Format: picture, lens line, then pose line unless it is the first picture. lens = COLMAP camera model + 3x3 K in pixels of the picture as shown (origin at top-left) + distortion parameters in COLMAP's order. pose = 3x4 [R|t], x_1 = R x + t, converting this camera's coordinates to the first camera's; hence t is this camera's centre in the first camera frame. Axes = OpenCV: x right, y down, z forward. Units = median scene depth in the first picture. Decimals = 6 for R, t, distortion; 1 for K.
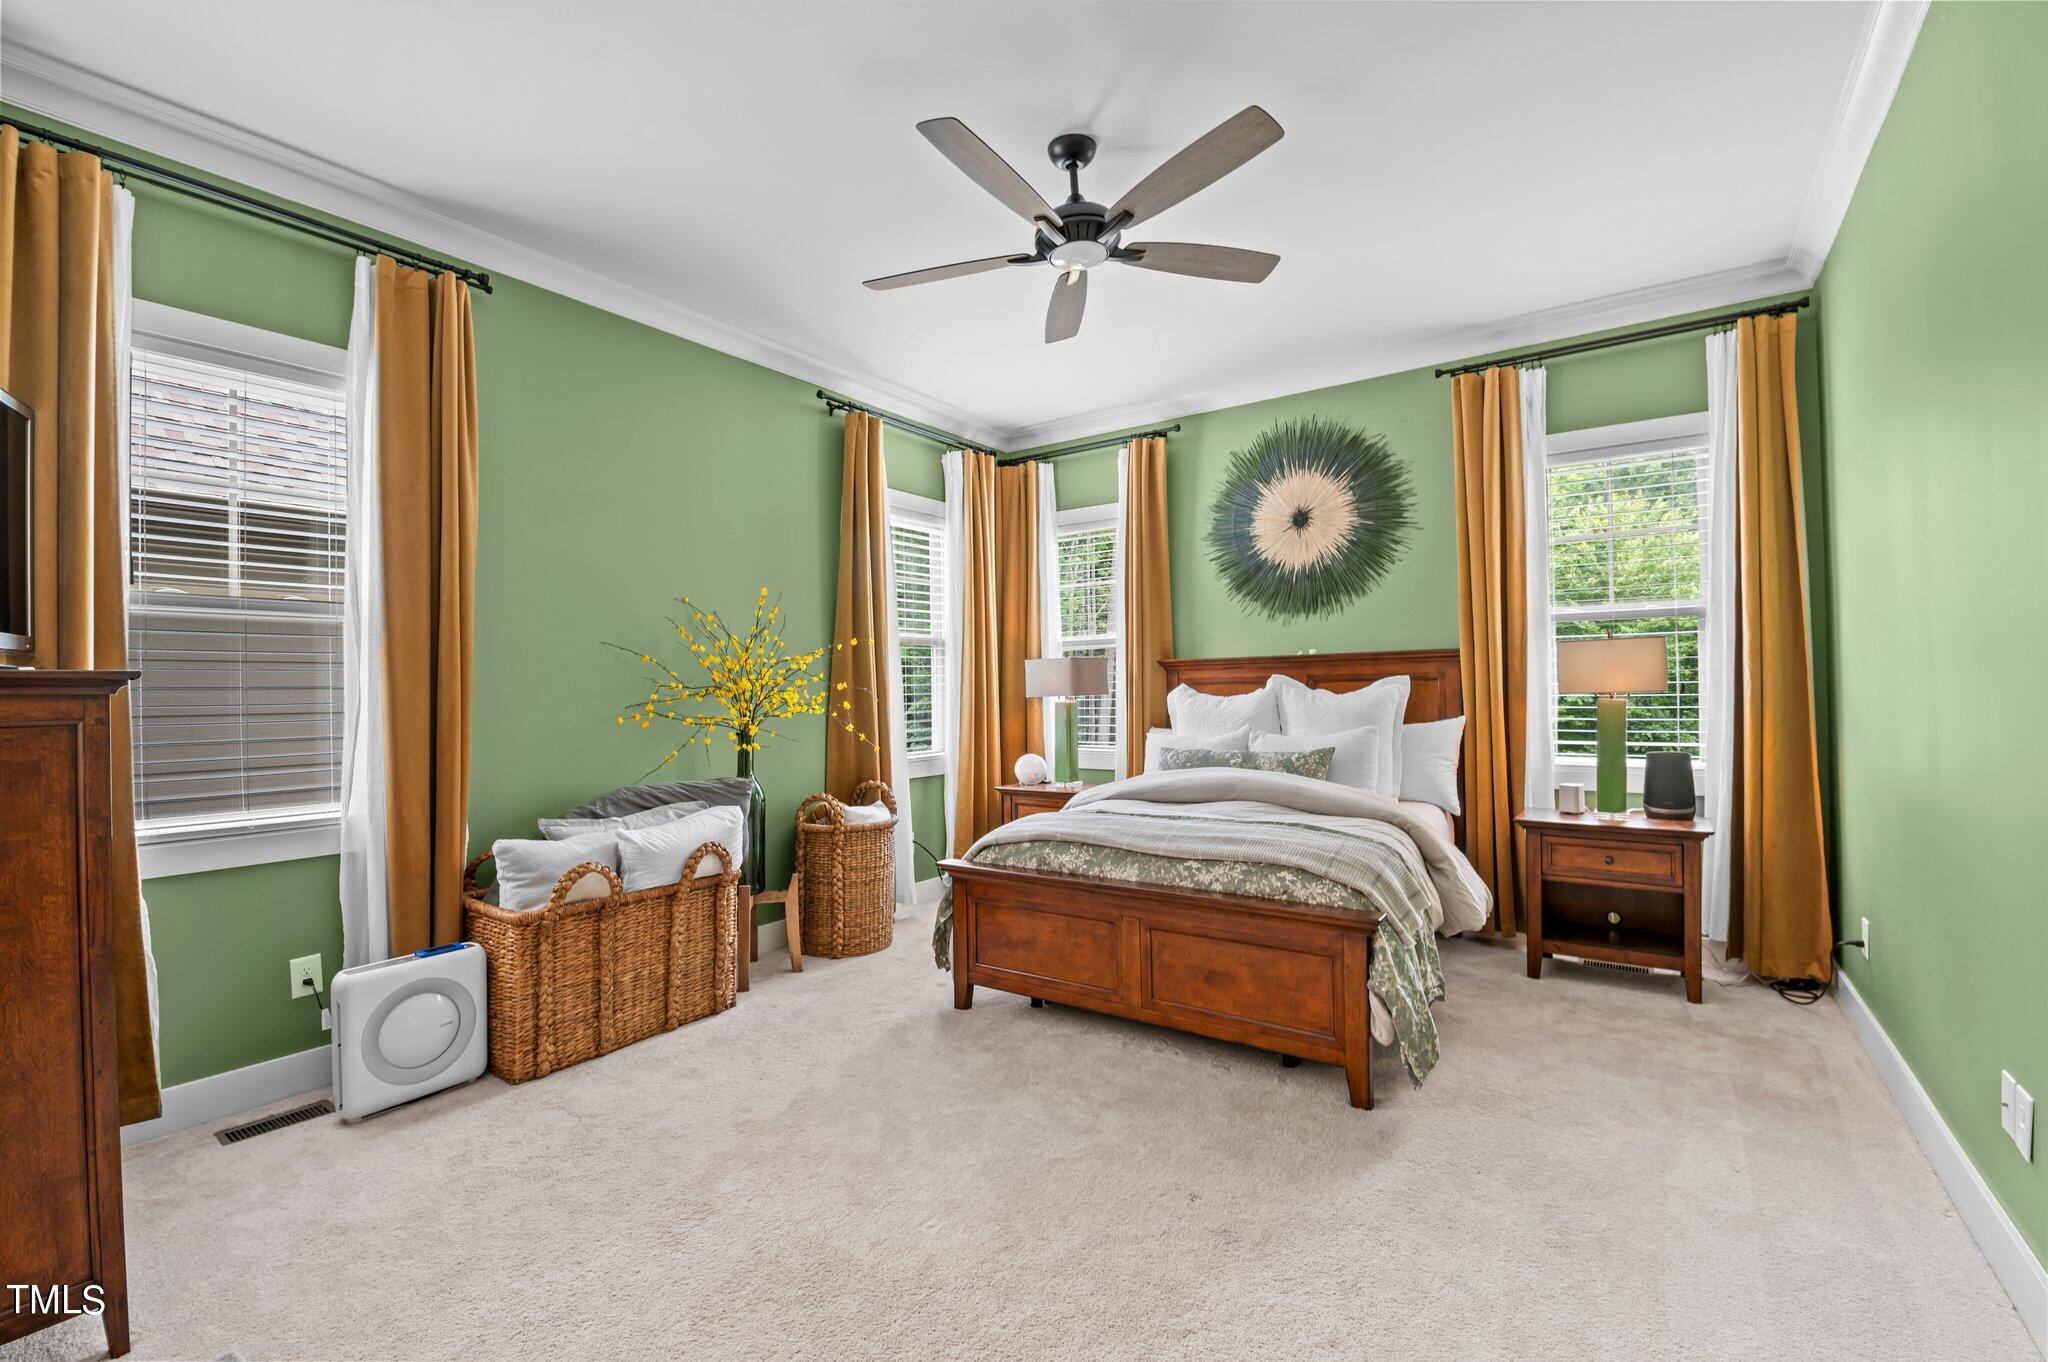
lens RADIAL K [[884.8, 0, 1013.0], [0, 884.8, 677.8], [0, 0, 1]] dist [-0.000049, -0.013372]
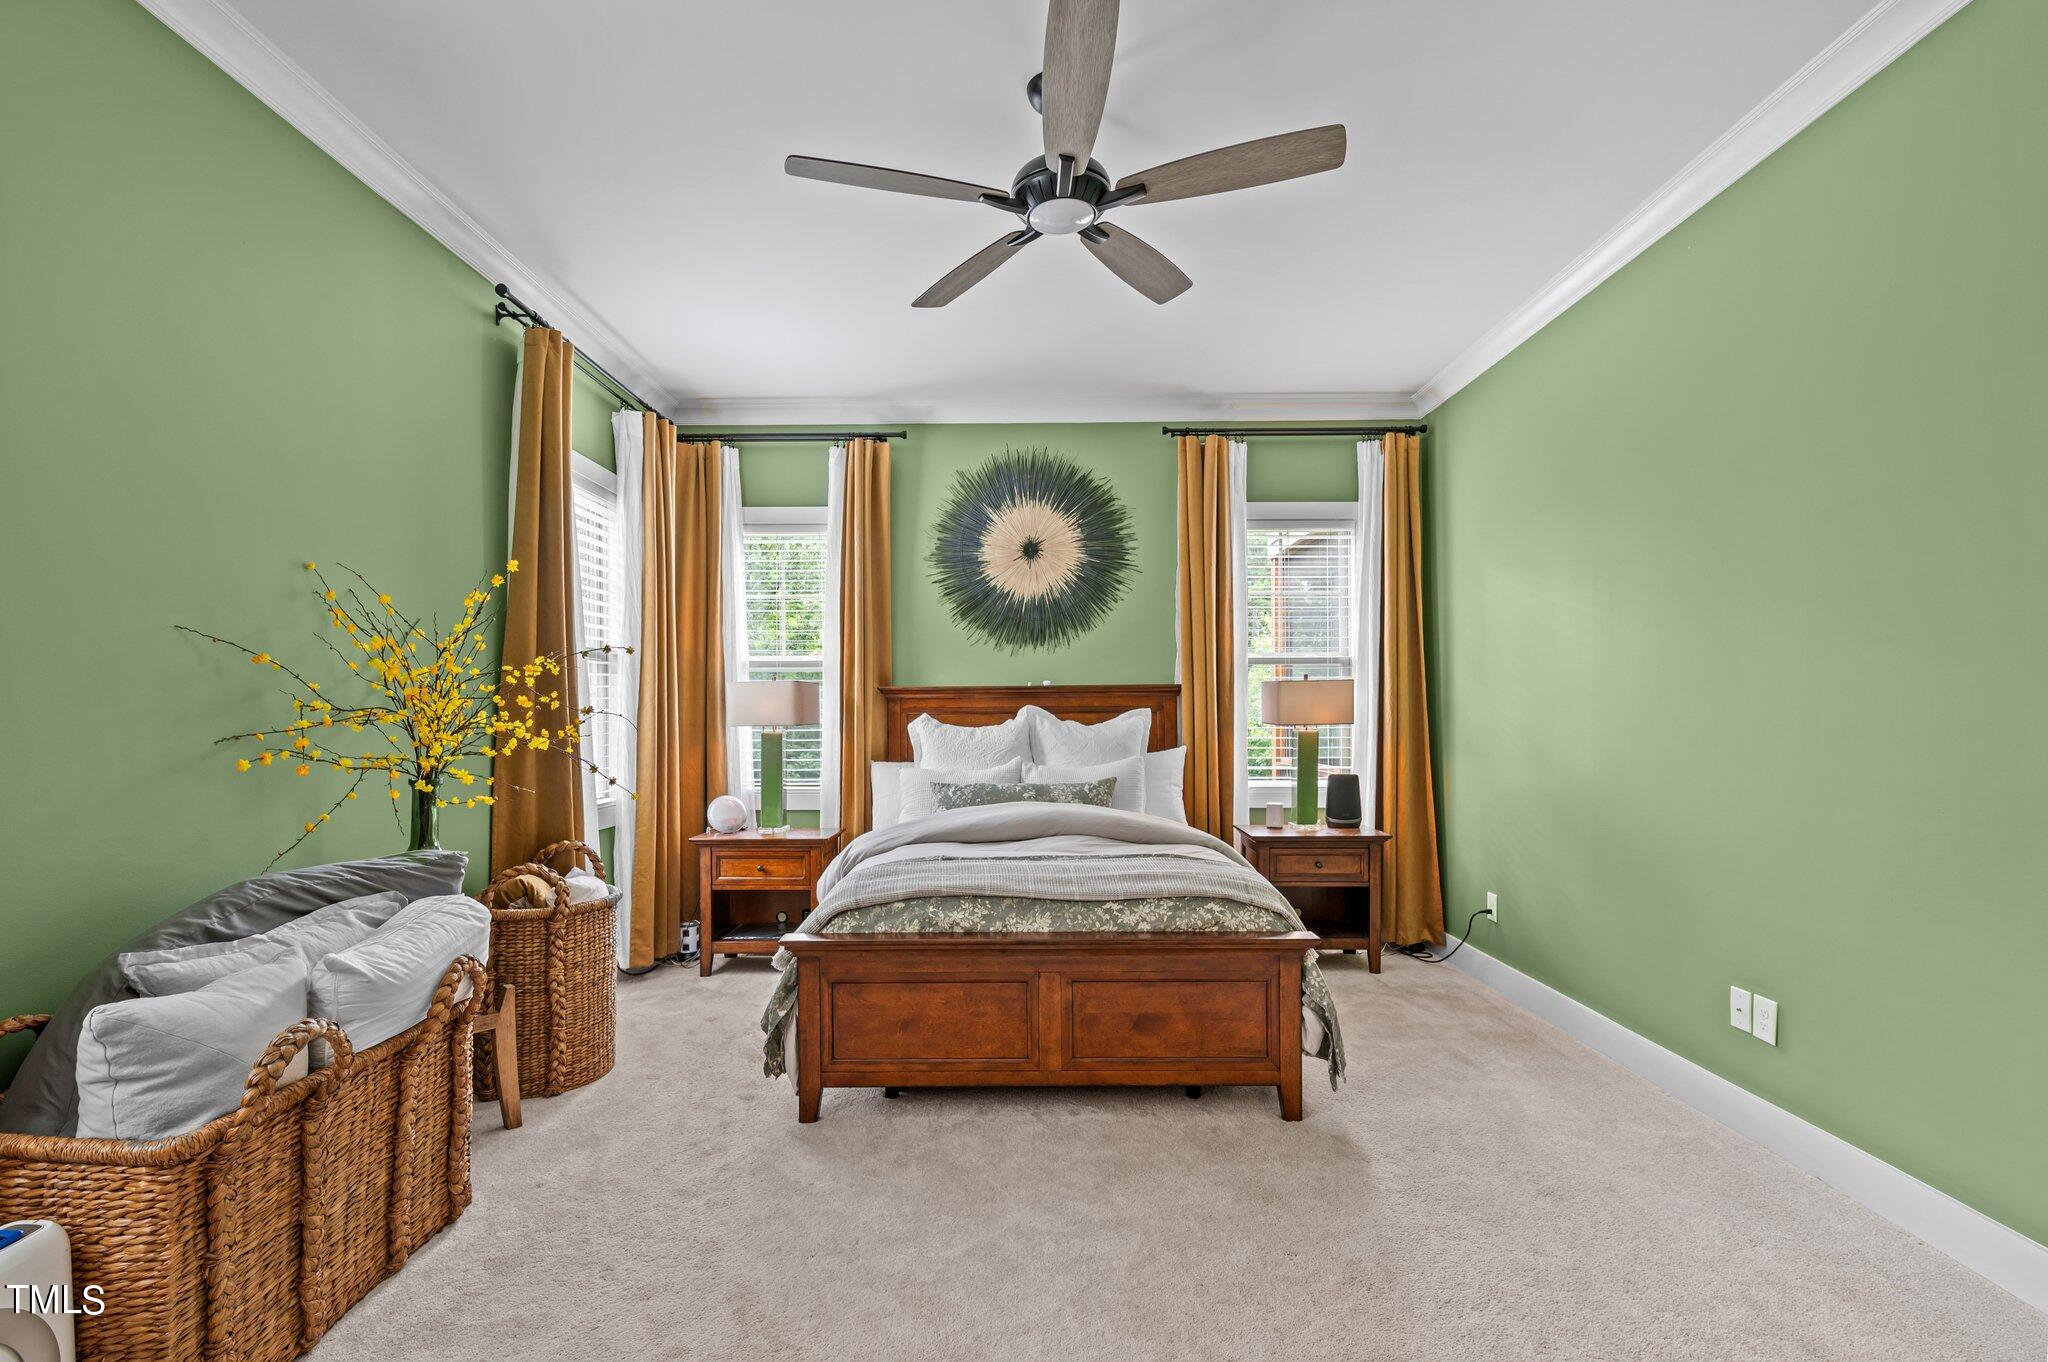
lens RADIAL K [[899.9, 0, 1024.1], [0, 899.9, 715.0], [0, 0, 1]] dist [-0.001070, -0.012565]
pose [[0.819184, 0.011090, 0.573424, -0.354075], [-0.015614, 0.999874, 0.002968, 0.005791], [-0.573318, -0.011385, 0.819254, 0.229661]]
